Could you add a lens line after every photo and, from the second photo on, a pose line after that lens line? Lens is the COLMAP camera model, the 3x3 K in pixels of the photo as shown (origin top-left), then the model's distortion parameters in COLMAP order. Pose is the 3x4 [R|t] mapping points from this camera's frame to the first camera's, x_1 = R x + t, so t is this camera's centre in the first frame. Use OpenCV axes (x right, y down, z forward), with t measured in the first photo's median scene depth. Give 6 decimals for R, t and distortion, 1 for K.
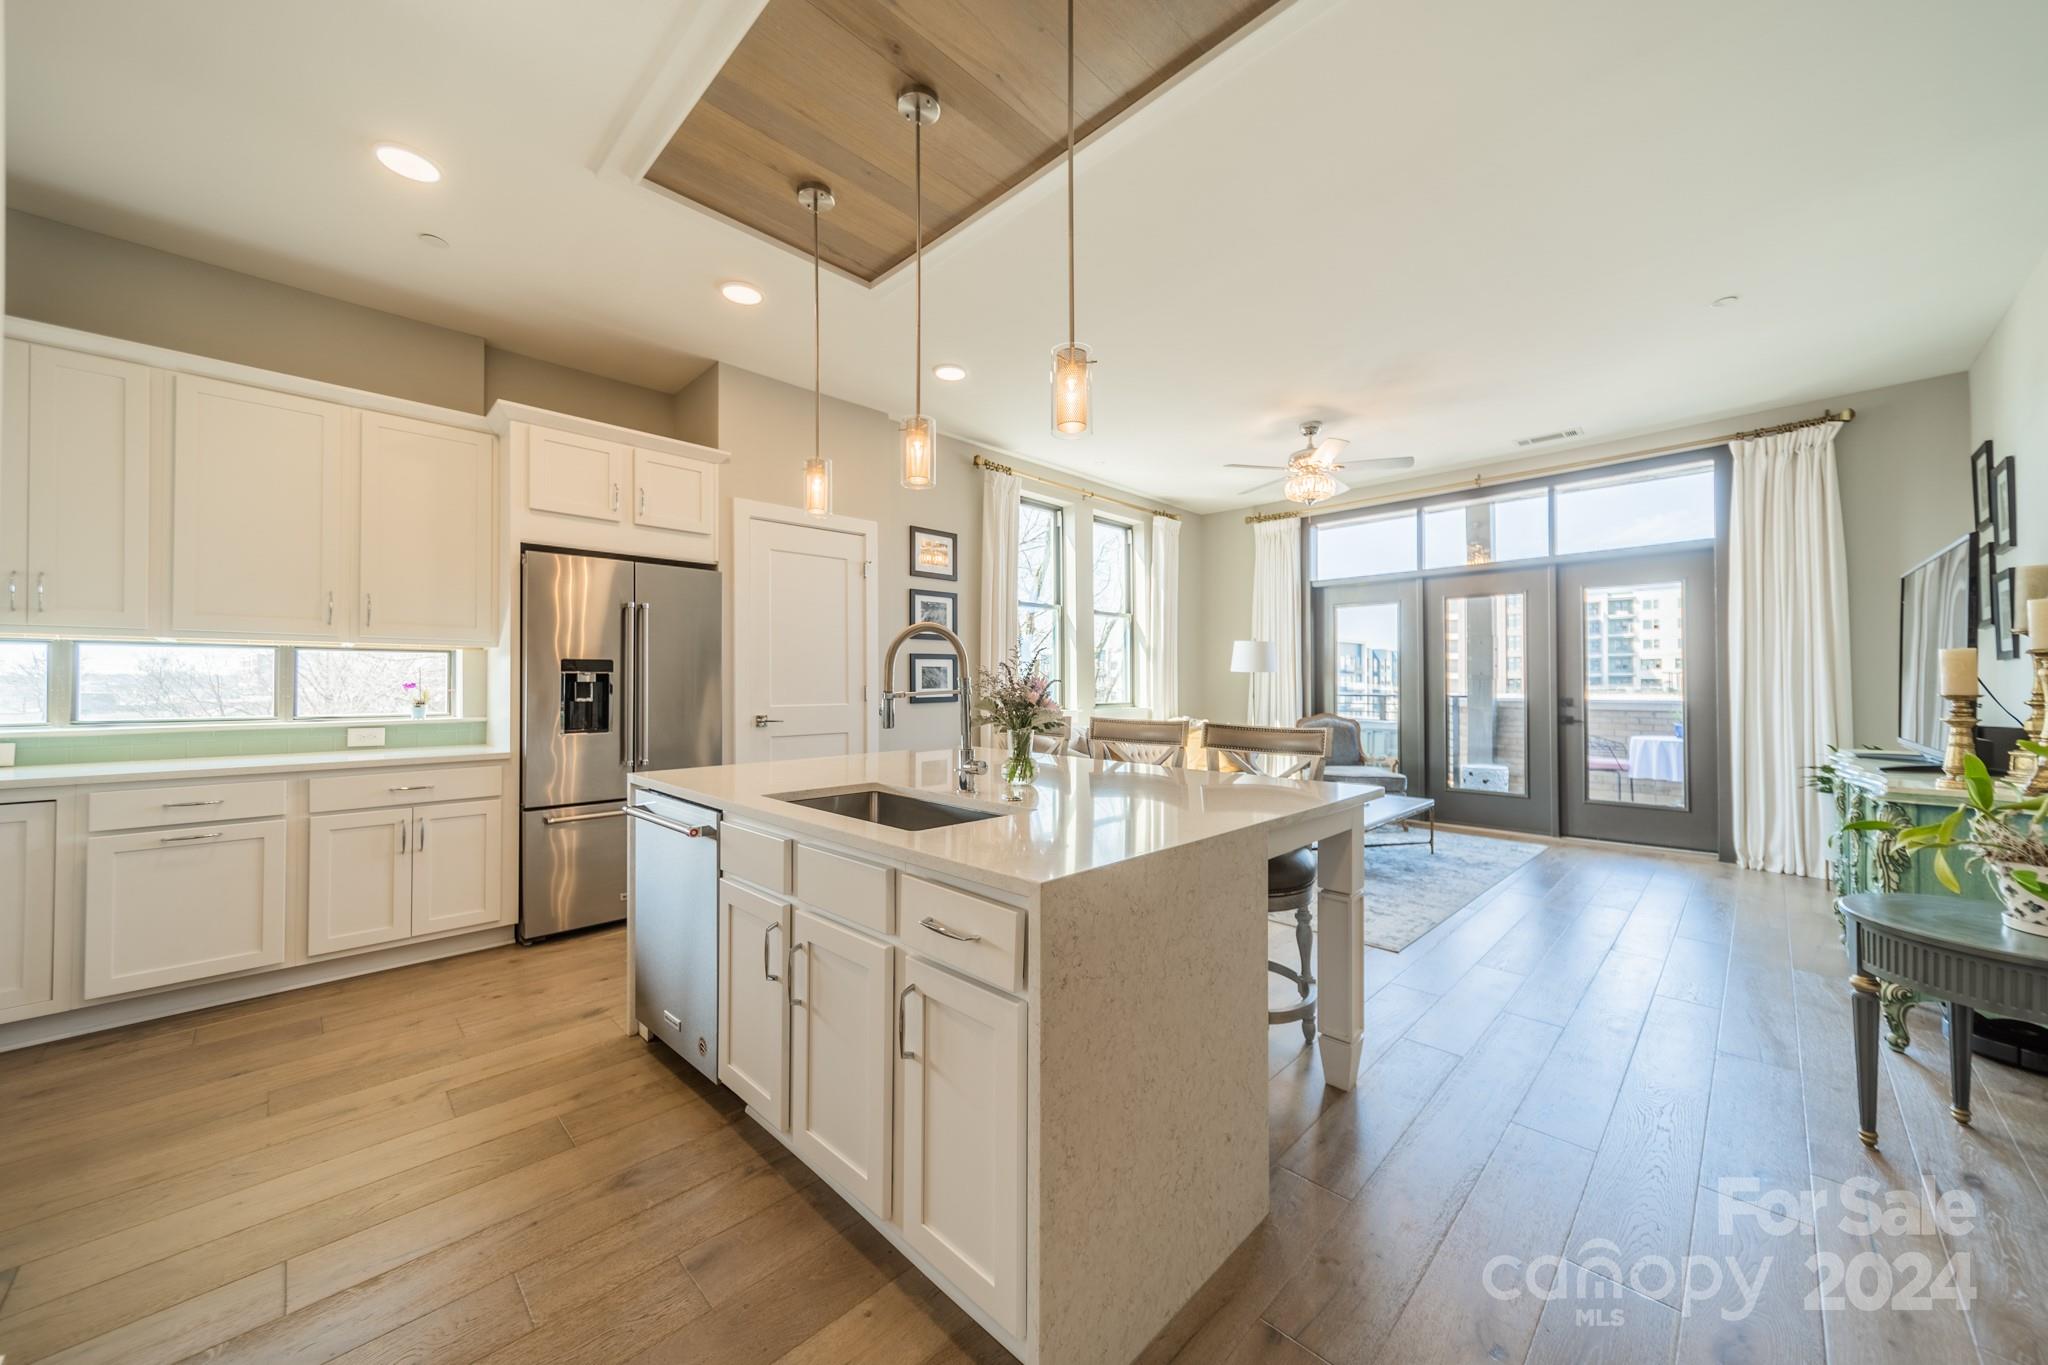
lens RADIAL K [[744.3, 0, 1026.2], [0, 744.3, 676.7], [0, 0, 1]] dist [0.005228, 0.000004]
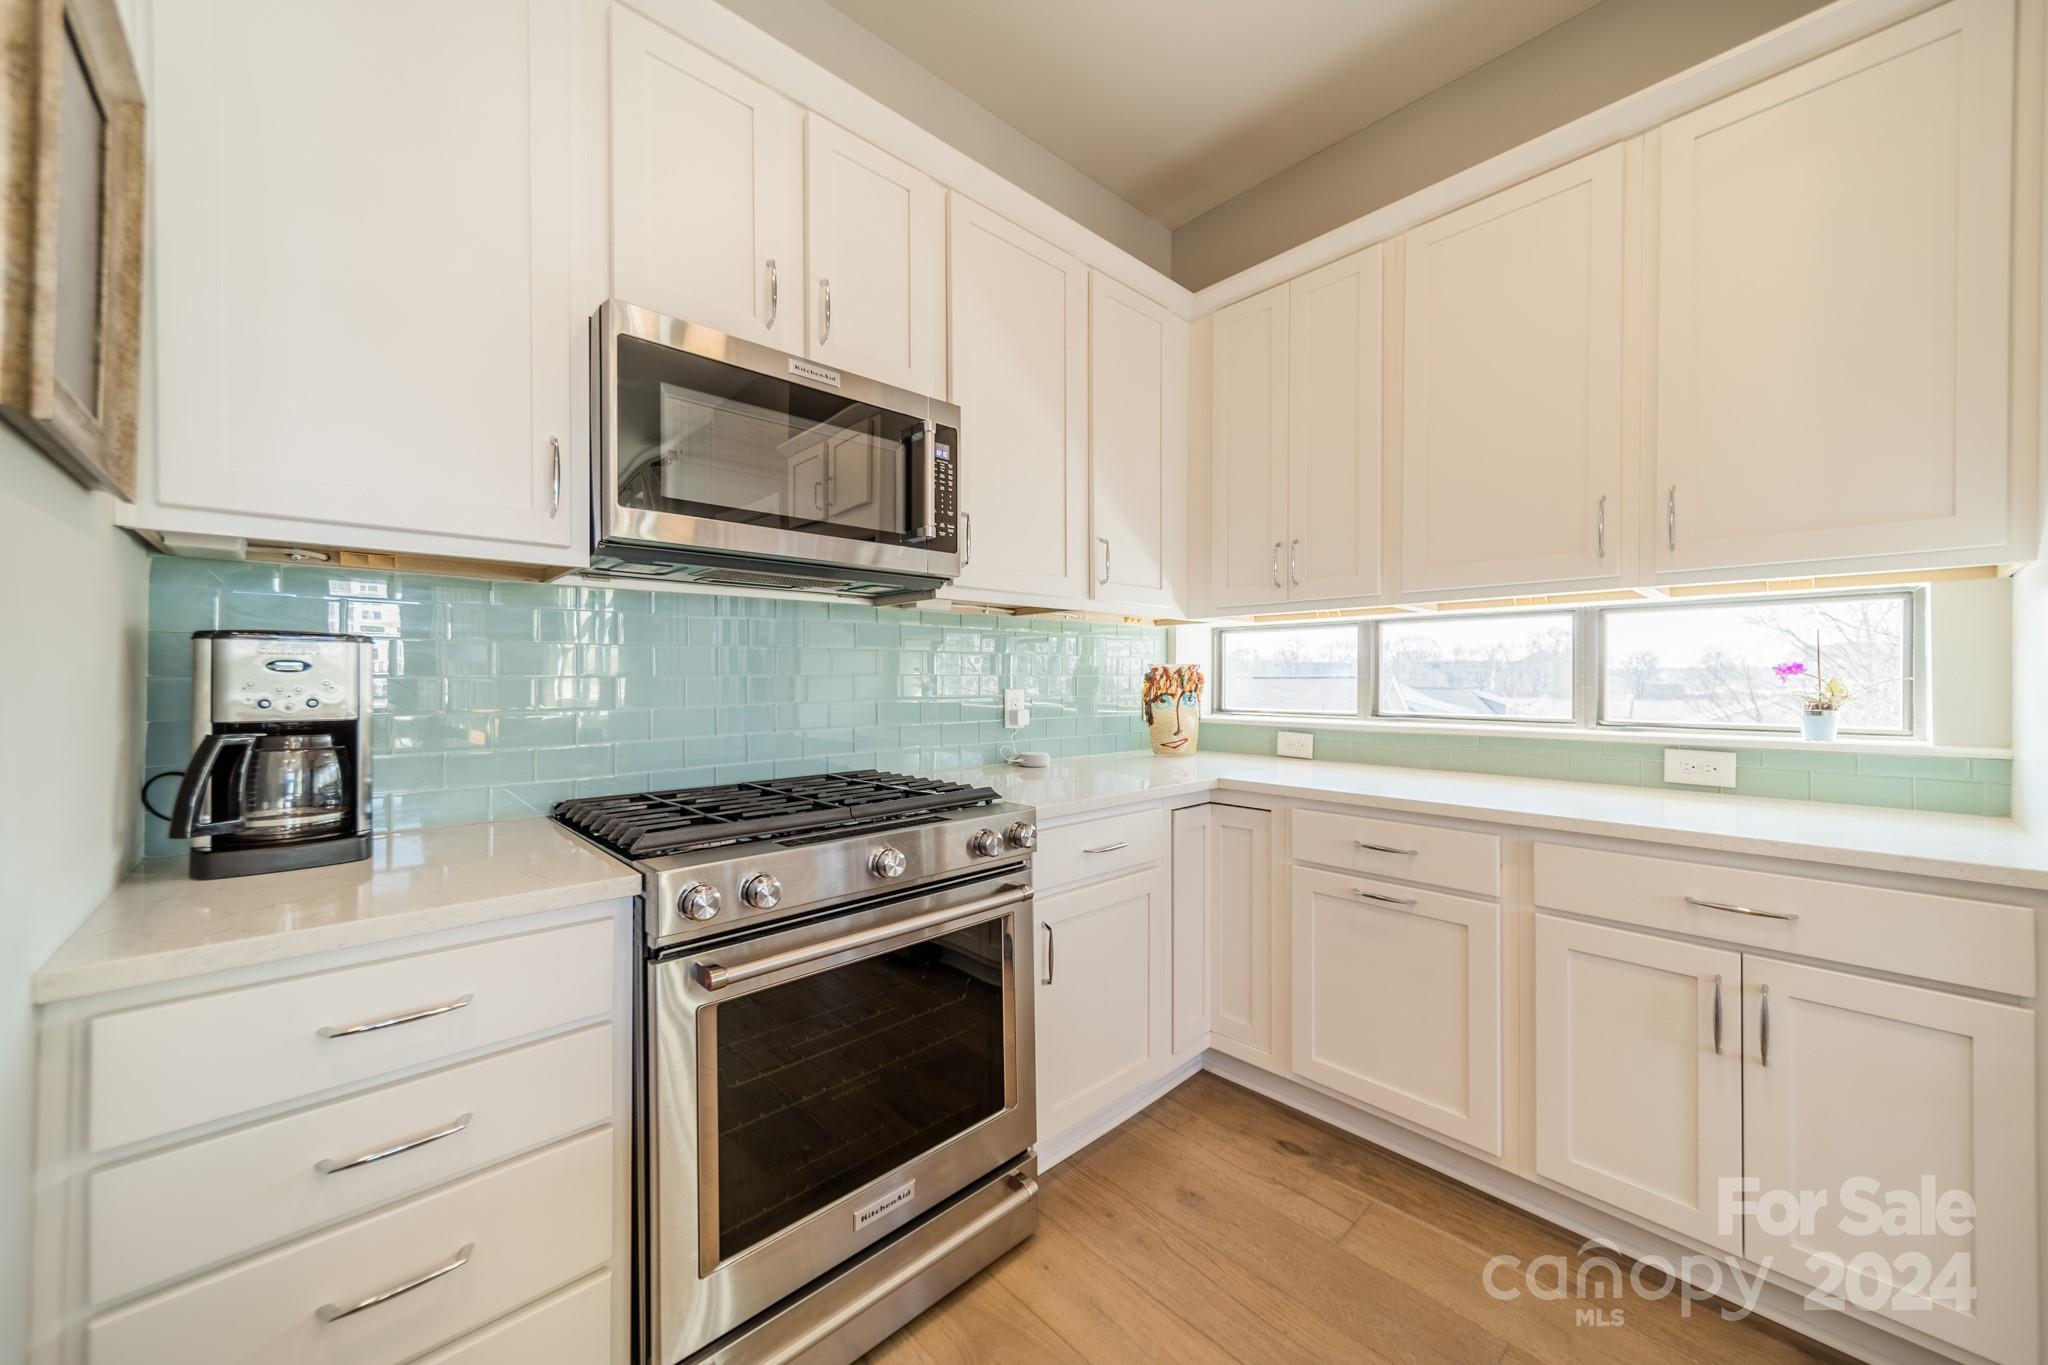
lens RADIAL K [[744.3, 0, 1027.3], [0, 744.3, 676.1], [0, 0, 1]] dist [0.005228, 0.000004]
pose [[-0.037131, -0.003337, -0.999305, -0.257374], [0.010754, 0.999935, -0.003739, 0.010032], [0.999253, -0.010886, -0.037093, 0.413905]]
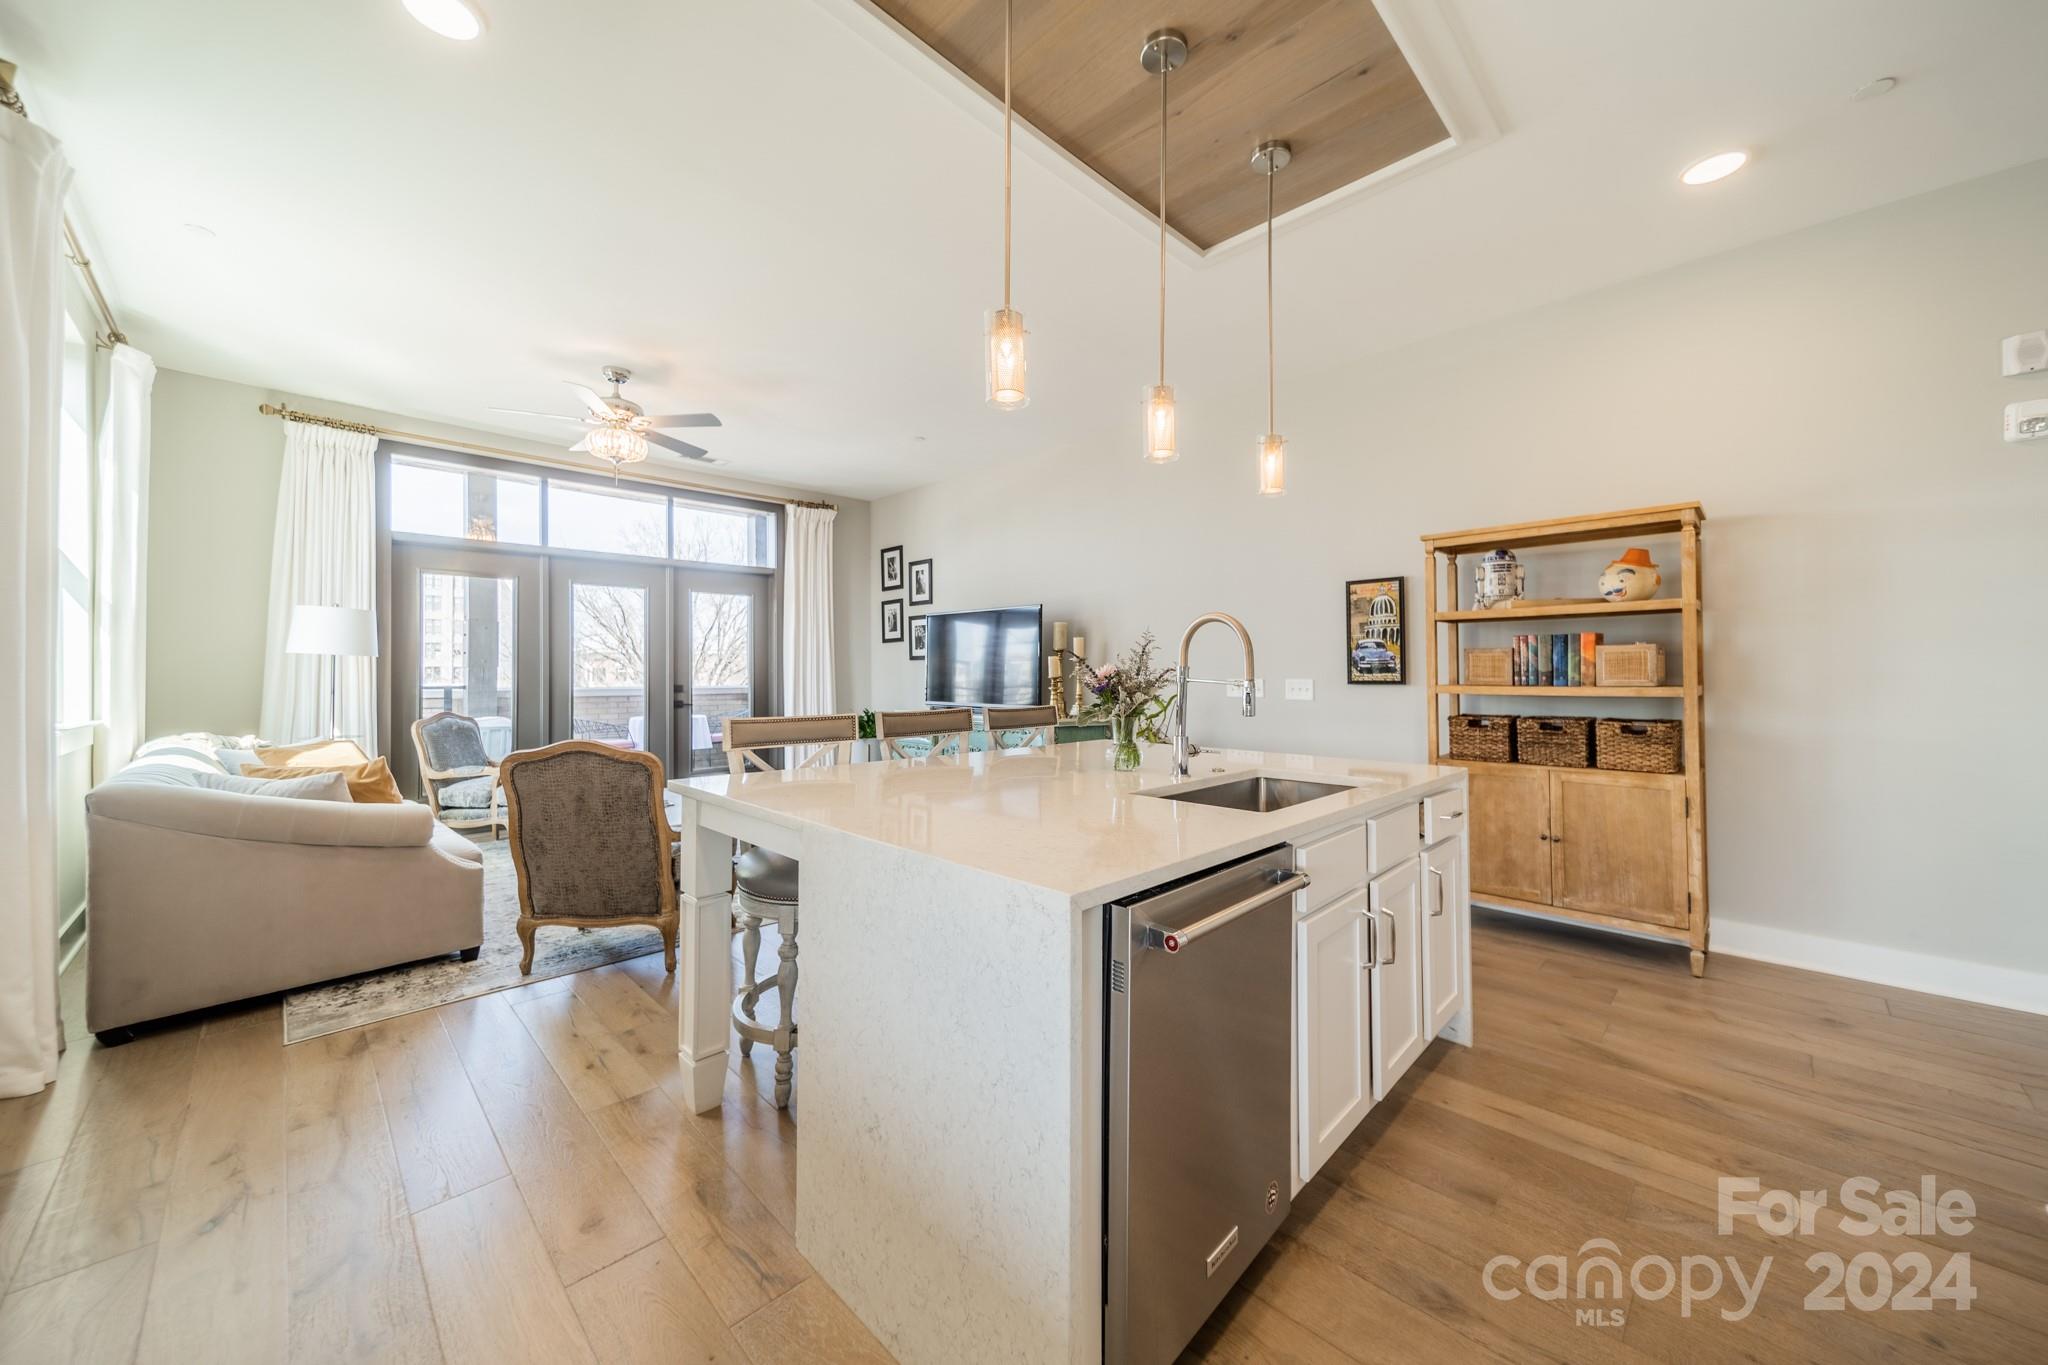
lens RADIAL K [[744.3, 0, 1034.0], [0, 744.3, 666.6], [0, 0, 1]] dist [0.005228, 0.000004]
pose [[-0.008346, 0.008999, 0.999925, -0.512817], [-0.009196, 0.999917, -0.009076, 0.006635], [-0.999923, -0.009271, -0.008262, 0.559830]]
